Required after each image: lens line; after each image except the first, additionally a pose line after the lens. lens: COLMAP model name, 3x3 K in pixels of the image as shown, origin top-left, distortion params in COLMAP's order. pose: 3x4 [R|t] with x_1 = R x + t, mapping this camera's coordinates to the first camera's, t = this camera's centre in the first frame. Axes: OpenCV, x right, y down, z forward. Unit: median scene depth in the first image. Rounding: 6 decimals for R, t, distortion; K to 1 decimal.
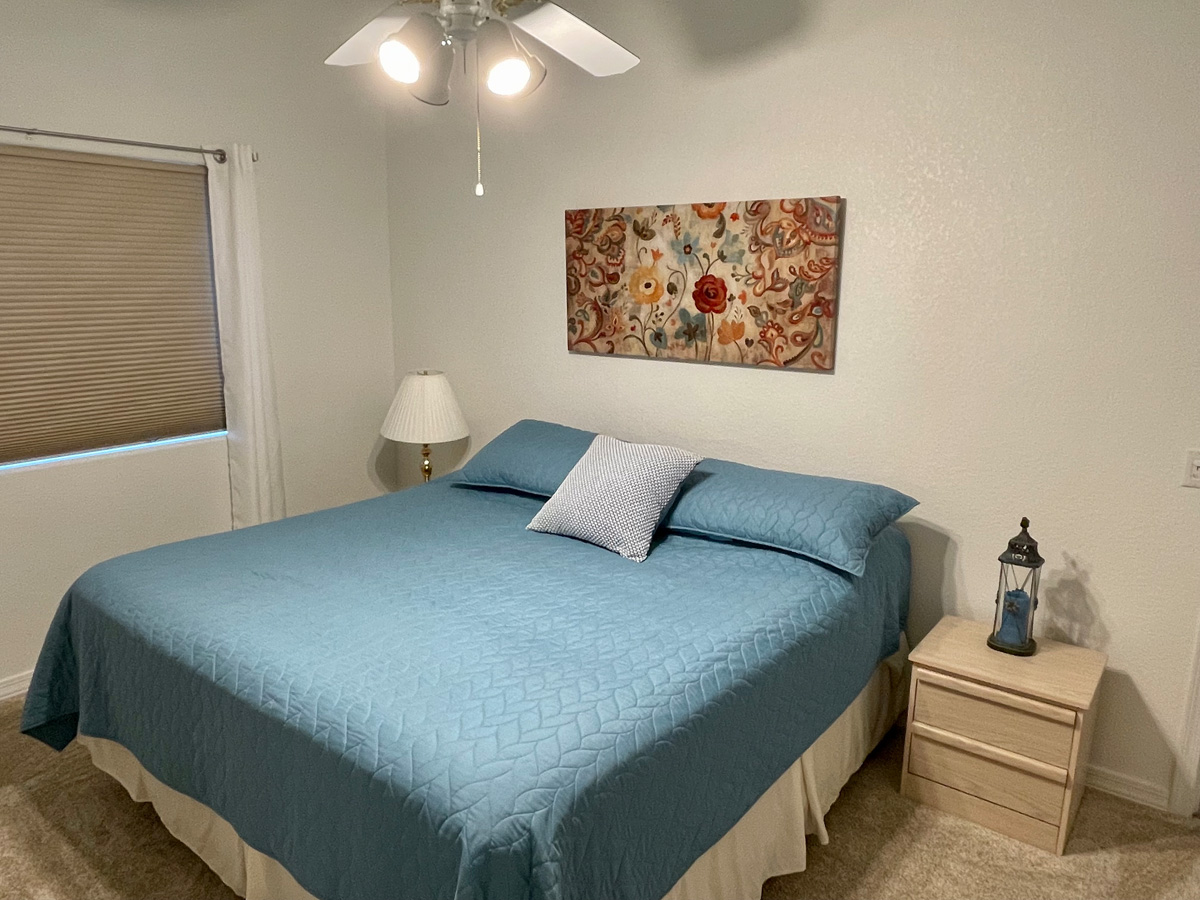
lens RADIAL K [[834.2, 0, 600.0], [0, 834.2, 450.0], [0, 0, 1]] dist [-0.000847, 0.000041]
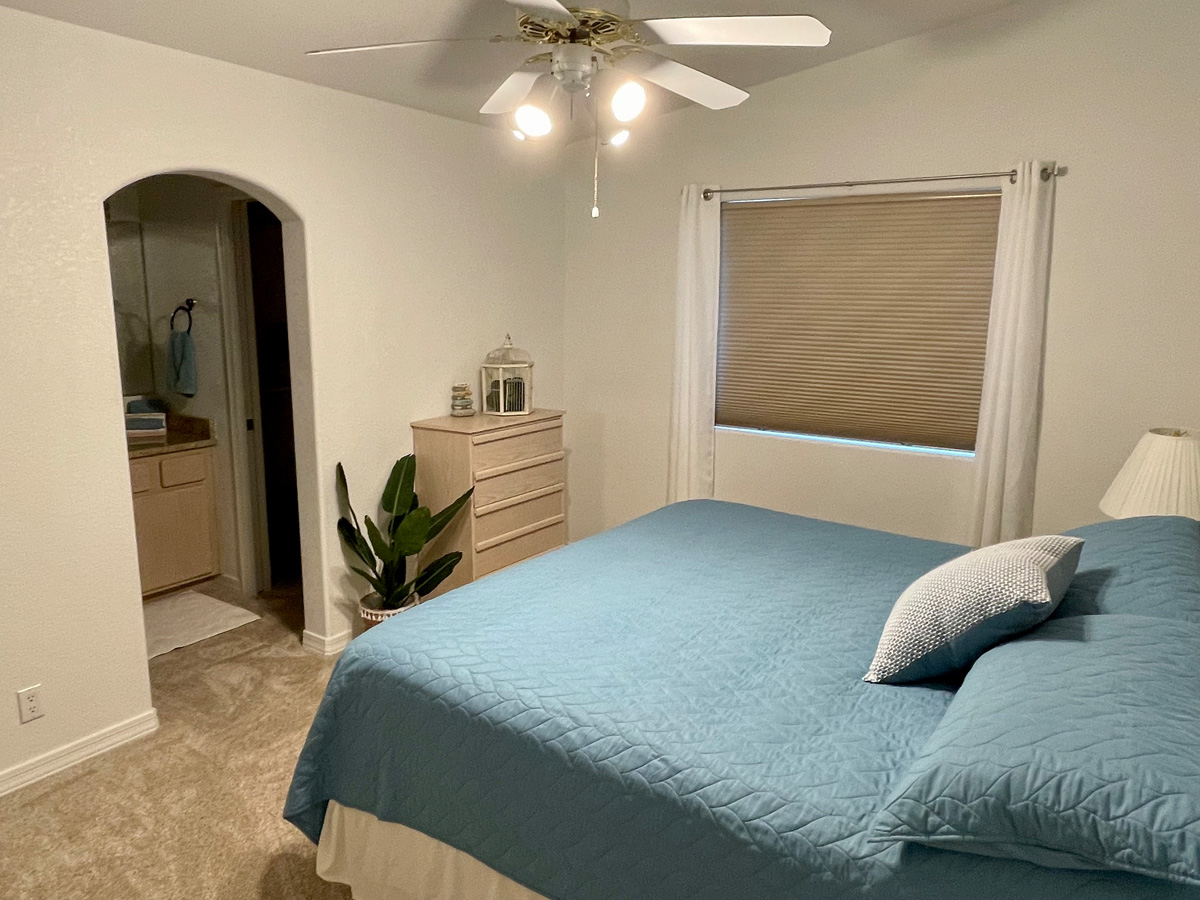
lens RADIAL K [[834.2, 0, 600.0], [0, 834.2, 450.0], [0, 0, 1]] dist [-0.000847, 0.000041]
pose [[0.057476, 0.179366, -0.982102, 0.956266], [-0.217777, 0.962291, 0.163003, -0.170412], [0.974305, 0.204510, 0.094371, 0.886053]]
